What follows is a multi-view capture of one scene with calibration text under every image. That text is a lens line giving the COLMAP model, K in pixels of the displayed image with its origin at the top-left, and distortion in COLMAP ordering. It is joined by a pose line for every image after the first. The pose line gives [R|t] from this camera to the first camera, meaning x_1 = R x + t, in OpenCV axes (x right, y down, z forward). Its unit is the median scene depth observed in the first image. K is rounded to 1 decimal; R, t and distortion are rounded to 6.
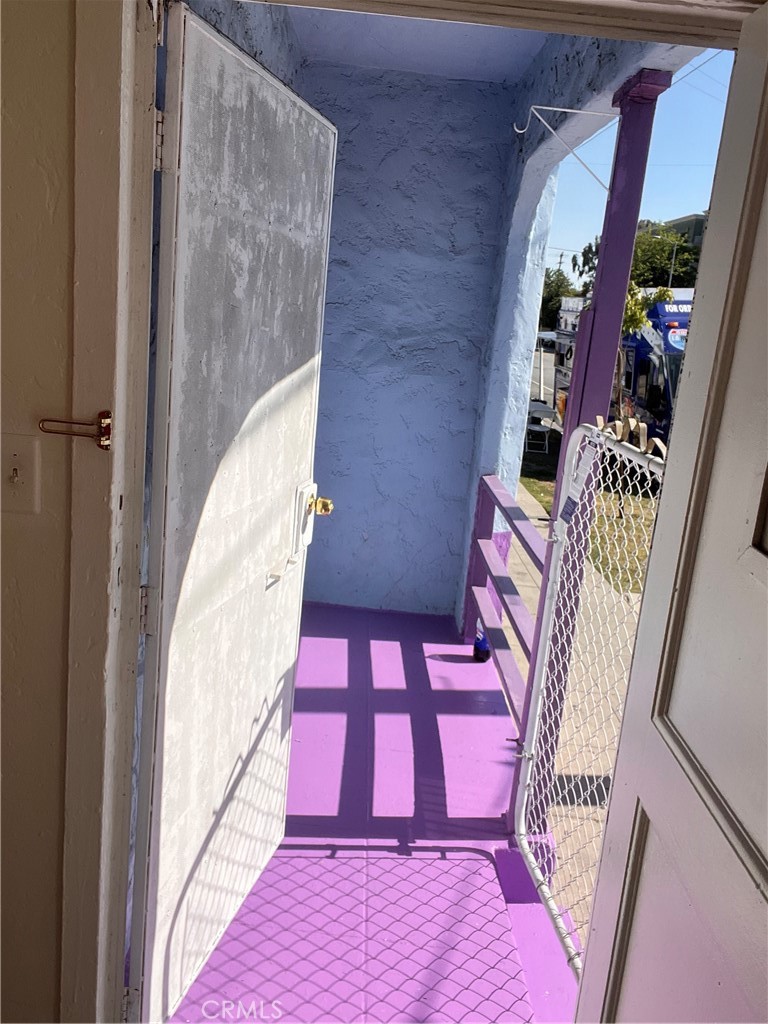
lens RADIAL K [[901.6, 0, 384.0], [0, 901.6, 512.0], [0, 0, 1]] dist [0.058655, -0.005733]
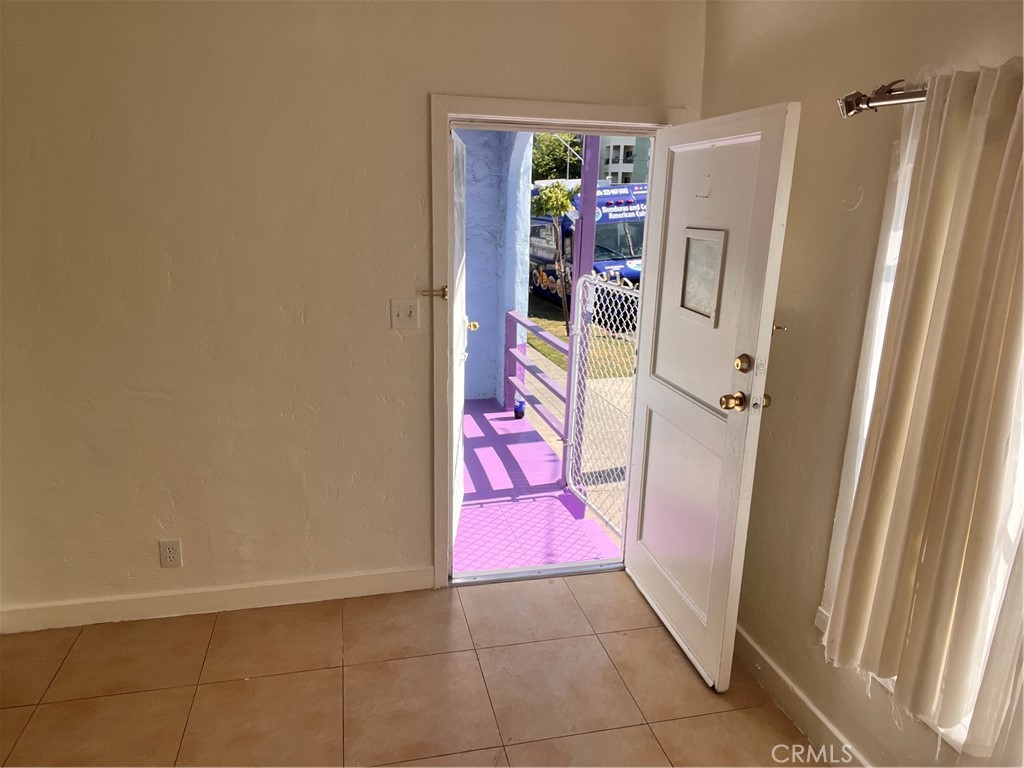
lens RADIAL K [[692.3, 0, 511.0], [0, 692.3, 378.2], [0, 0, 1]] dist [0.067482, -0.074988]
pose [[0.973612, -0.120683, 0.193691, -0.231549], [0.113614, 0.992401, 0.047239, 0.035251], [-0.197920, -0.023987, 0.979925, -0.437499]]
